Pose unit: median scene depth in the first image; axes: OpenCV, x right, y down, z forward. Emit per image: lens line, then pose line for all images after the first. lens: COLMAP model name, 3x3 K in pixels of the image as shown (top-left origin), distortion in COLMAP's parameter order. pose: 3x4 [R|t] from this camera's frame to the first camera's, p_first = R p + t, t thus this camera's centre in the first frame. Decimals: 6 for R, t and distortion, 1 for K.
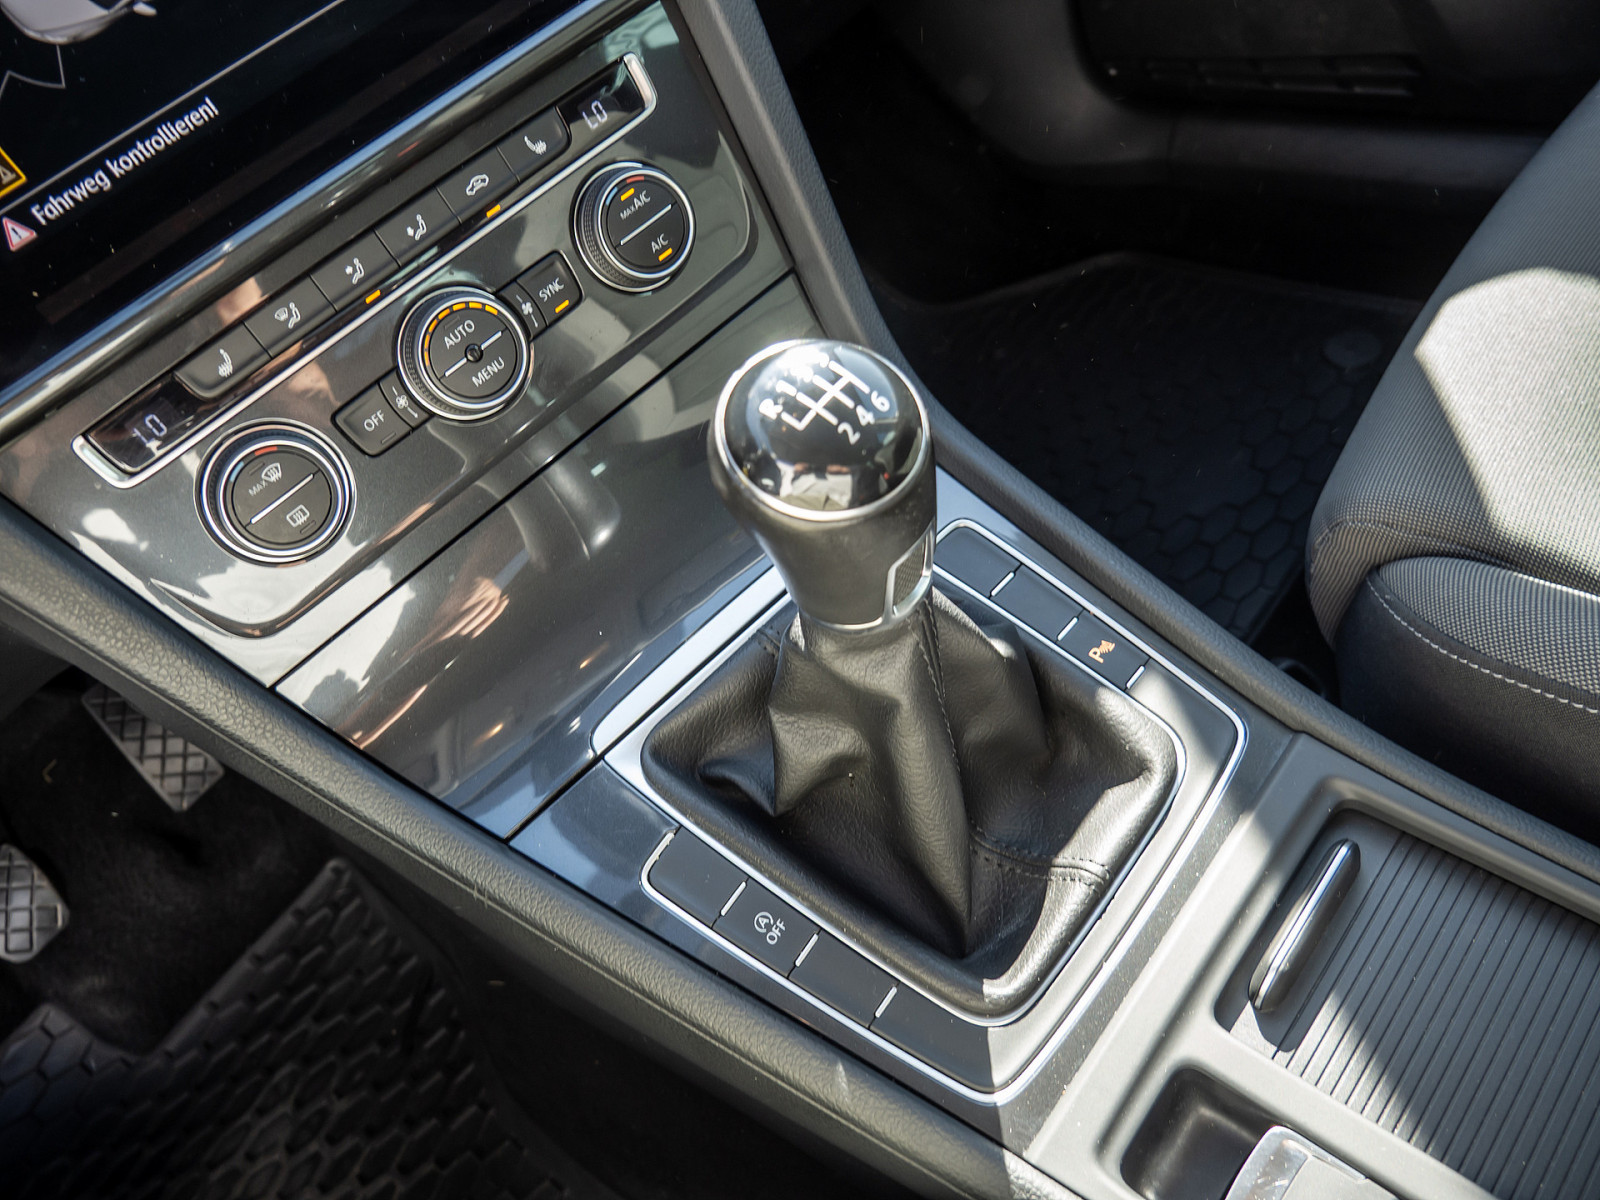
lens RADIAL K [[1173.7, 0, 800.0], [0, 1173.7, 600.0], [0, 0, 1]] dist [-0.034187, 0.000953]
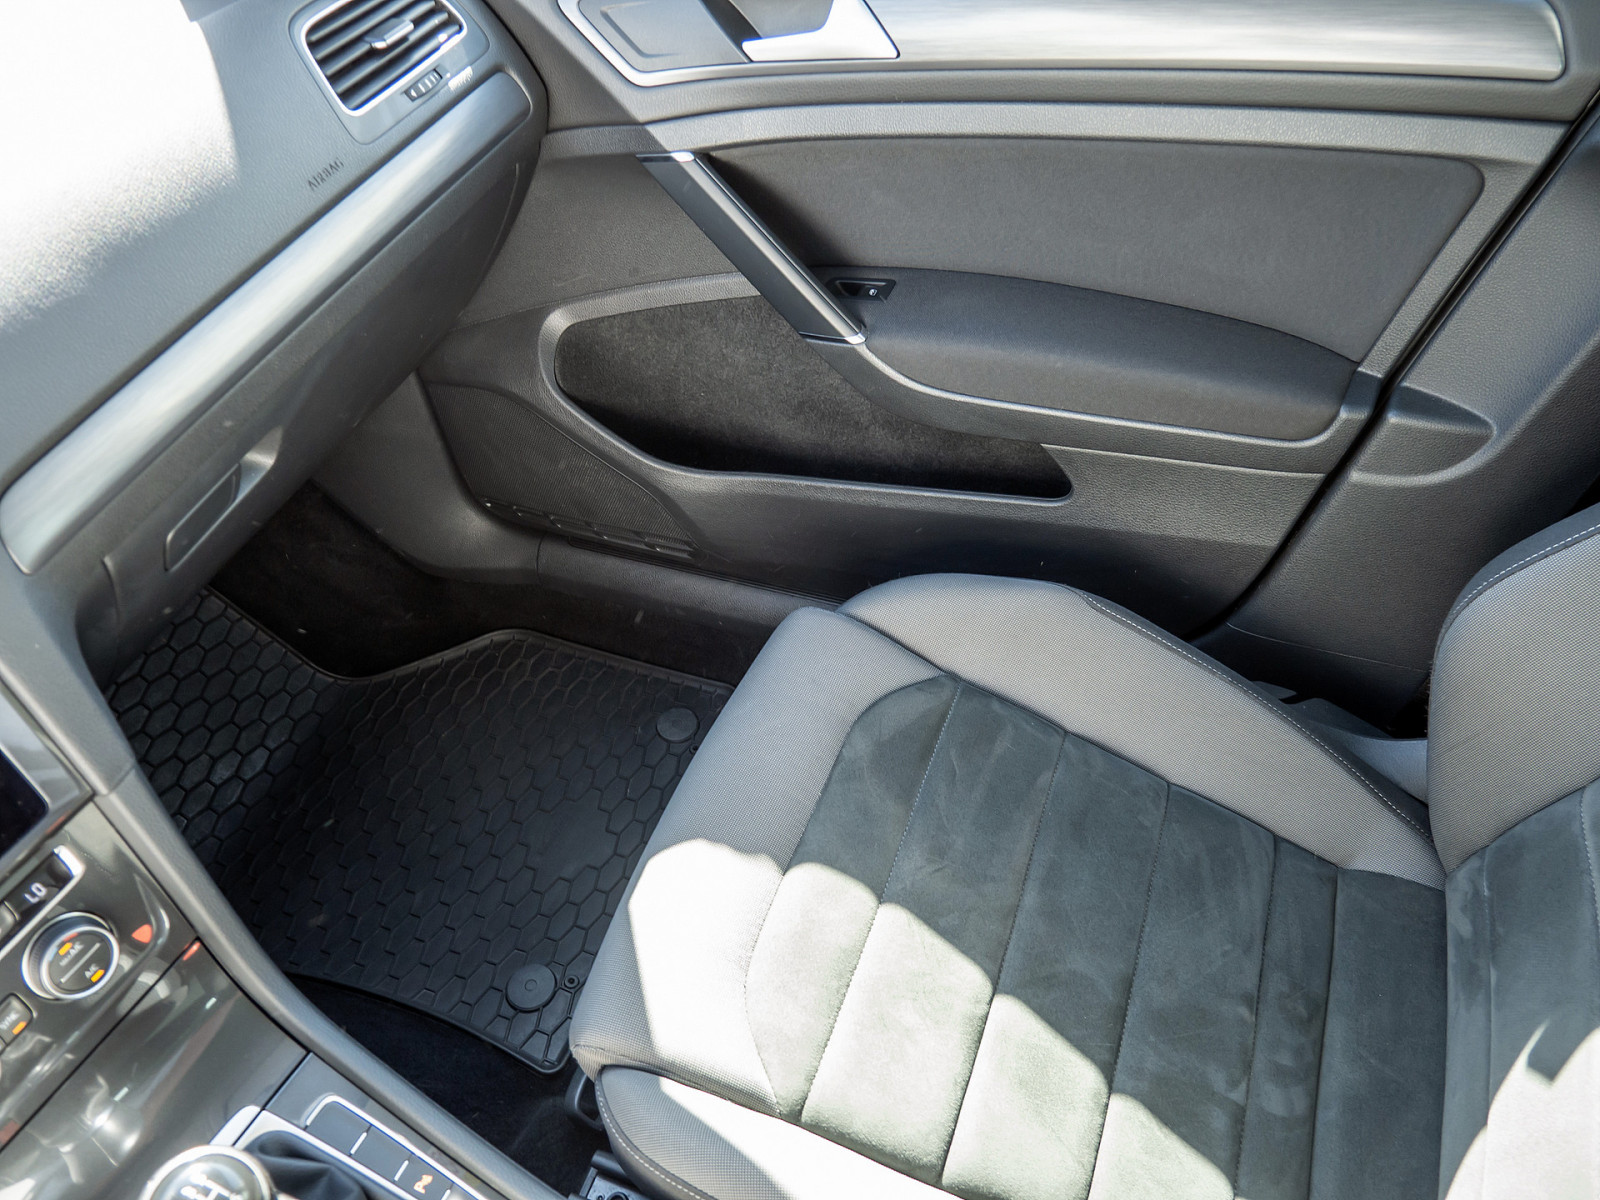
lens RADIAL K [[1158.6, 0, 804.3], [0, 1158.6, 609.7], [0, 0, 1]] dist [-0.063119, 0.013674]
pose [[0.906207, -0.058597, 0.418754, 0.135693], [0.094310, 0.993413, -0.065081, -0.630496], [-0.412182, 0.098470, 0.905764, -0.751233]]
